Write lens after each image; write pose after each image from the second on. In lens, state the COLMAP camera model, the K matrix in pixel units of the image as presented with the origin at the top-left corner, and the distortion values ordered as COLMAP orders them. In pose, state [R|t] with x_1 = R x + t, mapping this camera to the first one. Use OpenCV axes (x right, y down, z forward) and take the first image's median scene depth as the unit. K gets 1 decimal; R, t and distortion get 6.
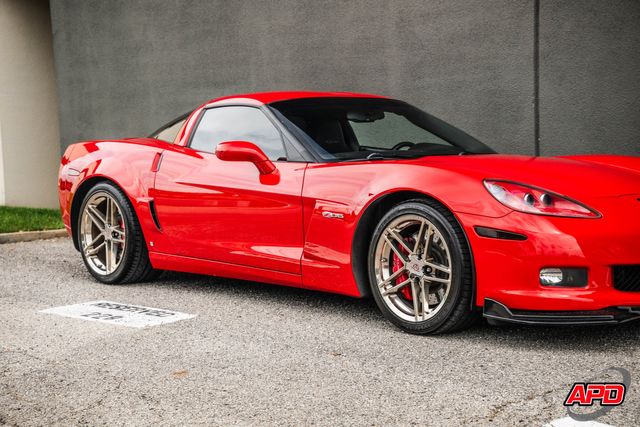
lens RADIAL K [[1142.7, 0, 323.2], [0, 1142.7, 213.9], [0, 0, 1]] dist [0.411432, 0.000000]
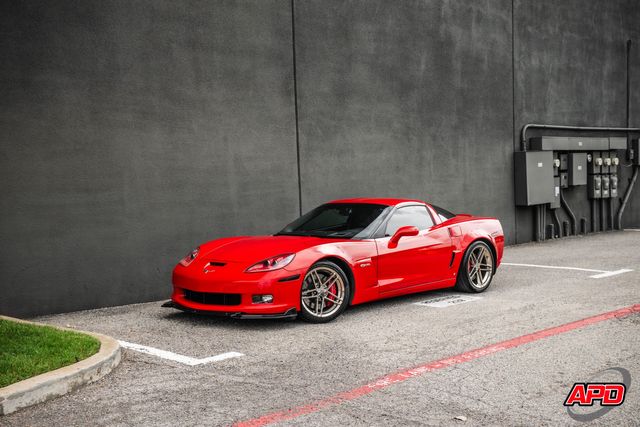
lens RADIAL K [[814.2, 0, 321.5], [0, 814.2, 219.4], [0, 0, 1]] dist [0.152088, 0.000000]
pose [[-0.046245, -0.025556, 0.998603, -1.358710], [0.097973, 0.994737, 0.029994, -0.108507], [-0.994114, 0.099223, -0.043498, 1.033630]]
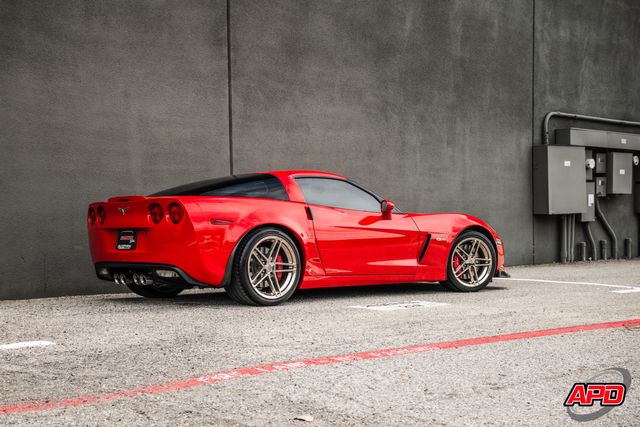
lens RADIAL K [[939.7, 0, 291.2], [0, 939.7, 235.2], [0, 0, 1]] dist [0.181307, 0.000000]
pose [[0.015141, 0.009127, 0.999844, -1.184816], [0.072423, 0.997322, -0.010201, -0.006481], [-0.997259, 0.072566, 0.014439, 0.902130]]
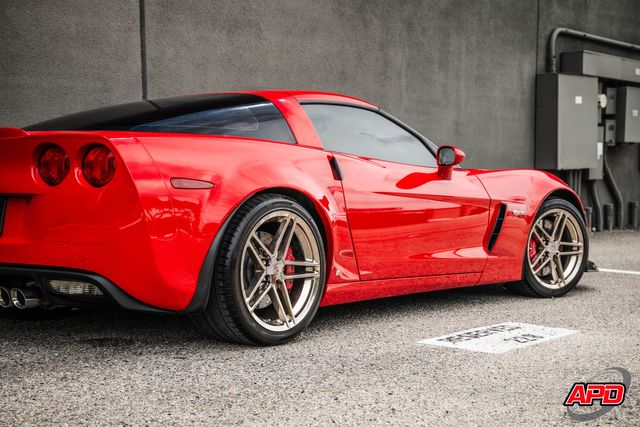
lens RADIAL K [[1070.5, 0, 320.1], [0, 1070.5, 207.9], [0, 0, 1]] dist [0.346223, 0.000000]
pose [[-0.167993, -0.009598, 0.985741, -0.774682], [0.065798, 0.997613, 0.020927, -0.030402], [-0.983590, 0.068376, -0.166961, 1.015902]]
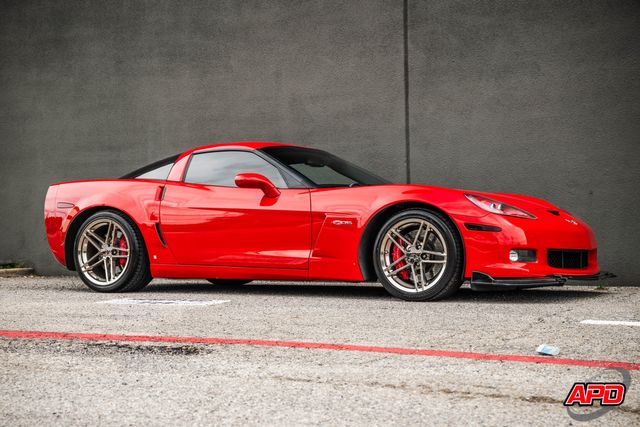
lens RADIAL K [[1070.5, 0, 318.8], [0, 1070.5, 223.6], [0, 0, 1]] dist [0.346223, 0.000000]
pose [[0.950708, 0.014083, 0.309769, -0.311968], [0.011924, 0.996569, -0.081903, 0.080281], [-0.309859, 0.081559, 0.947278, -0.170080]]
